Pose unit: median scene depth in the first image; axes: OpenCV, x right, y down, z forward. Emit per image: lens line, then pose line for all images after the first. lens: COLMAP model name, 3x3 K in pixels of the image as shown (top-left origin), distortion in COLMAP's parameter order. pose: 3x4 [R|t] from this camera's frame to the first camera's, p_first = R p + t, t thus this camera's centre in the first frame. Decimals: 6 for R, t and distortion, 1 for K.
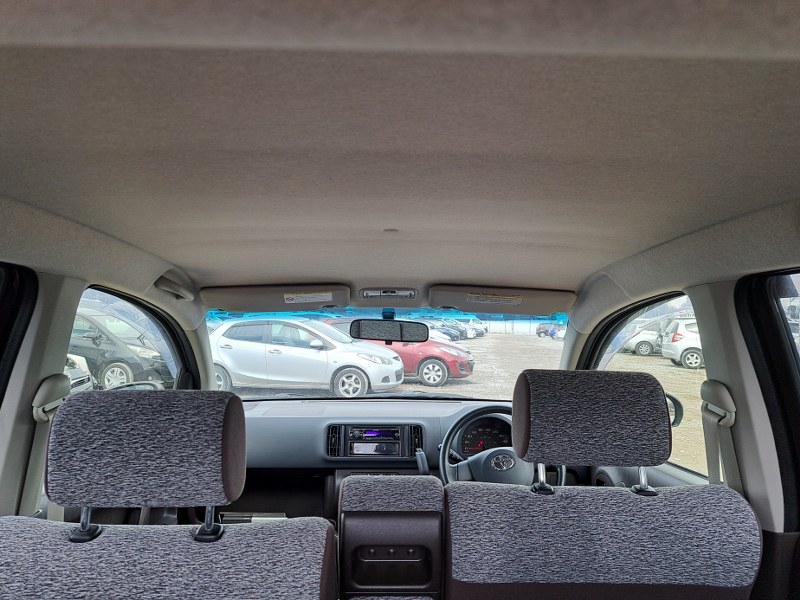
lens RADIAL K [[569.8, 0, 390.1], [0, 569.8, 302.7], [0, 0, 1]] dist [0.017460, -0.005875]
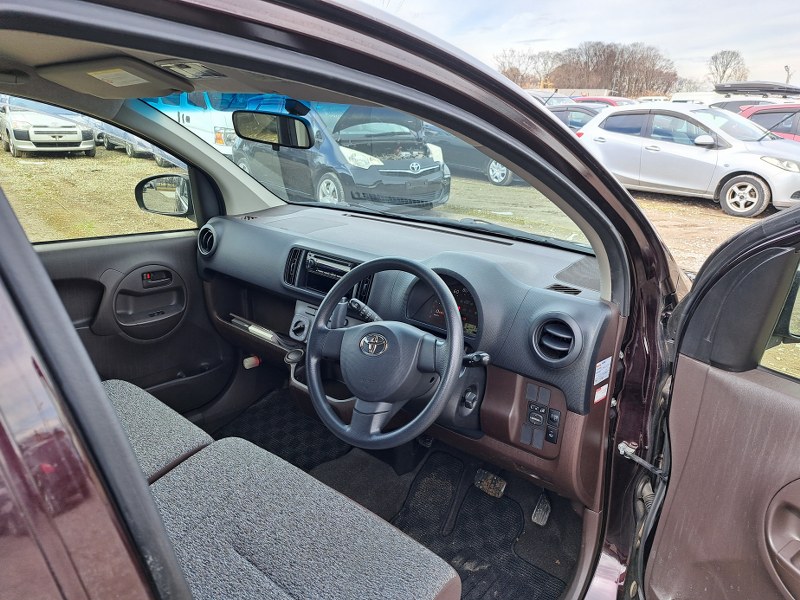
lens RADIAL K [[563.7, 0, 411.6], [0, 563.7, 300.2], [0, 0, 1]] dist [0.090484, -0.095193]
pose [[0.749222, 0.214899, -0.626486, 0.113934], [0.014923, 0.940180, 0.340350, 0.001934], [0.662151, -0.264347, 0.701197, 0.106537]]
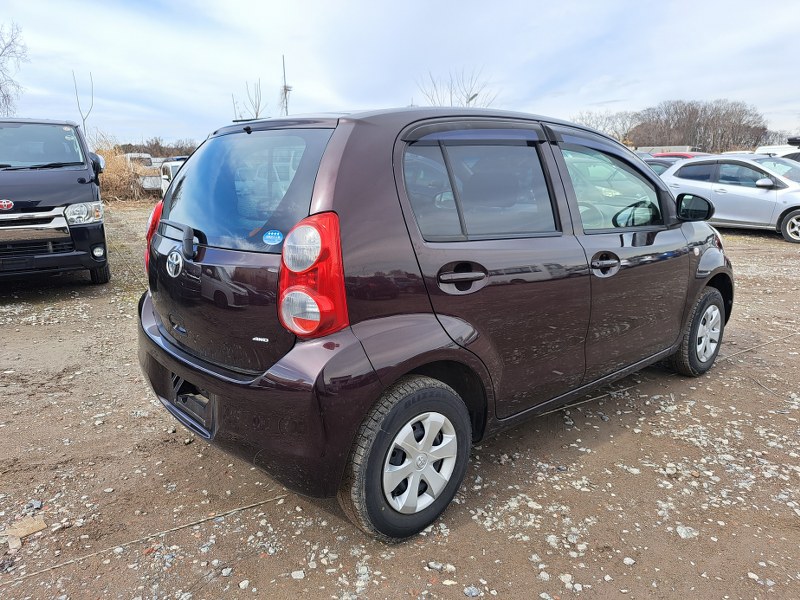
lens RADIAL K [[580.4, 0, 396.0], [0, 580.4, 293.1], [0, 0, 1]] dist [0.031004, -0.009221]
pose [[0.643468, 0.139631, -0.752630, 0.243608], [0.046933, 0.974176, 0.220859, 0.004330], [0.764033, -0.177439, 0.620298, -0.130947]]
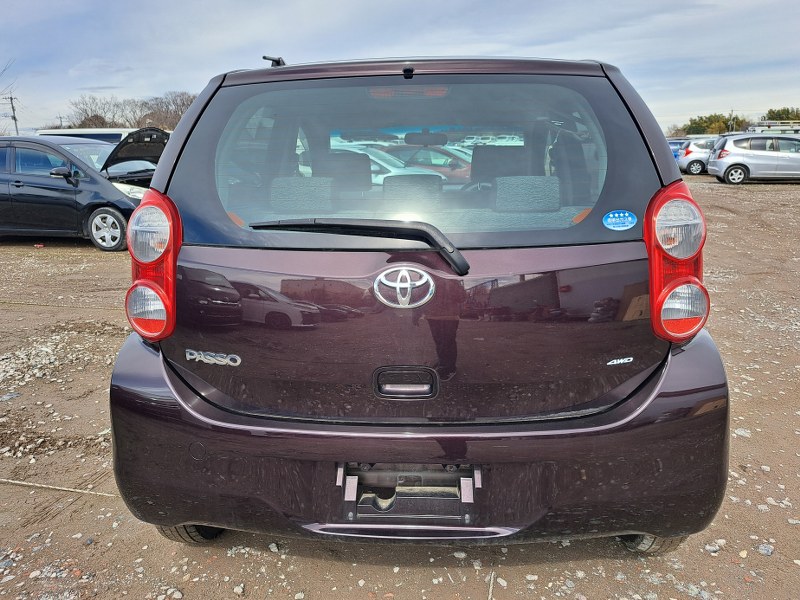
lens RADIAL K [[580.4, 0, 396.0], [0, 580.4, 293.1], [0, 0, 1]] dist [0.031004, -0.009221]
pose [[0.996501, -0.009301, -0.083062, 0.011462], [0.031269, 0.963107, 0.267298, 0.004501], [0.077512, -0.268960, 0.960027, -0.188322]]
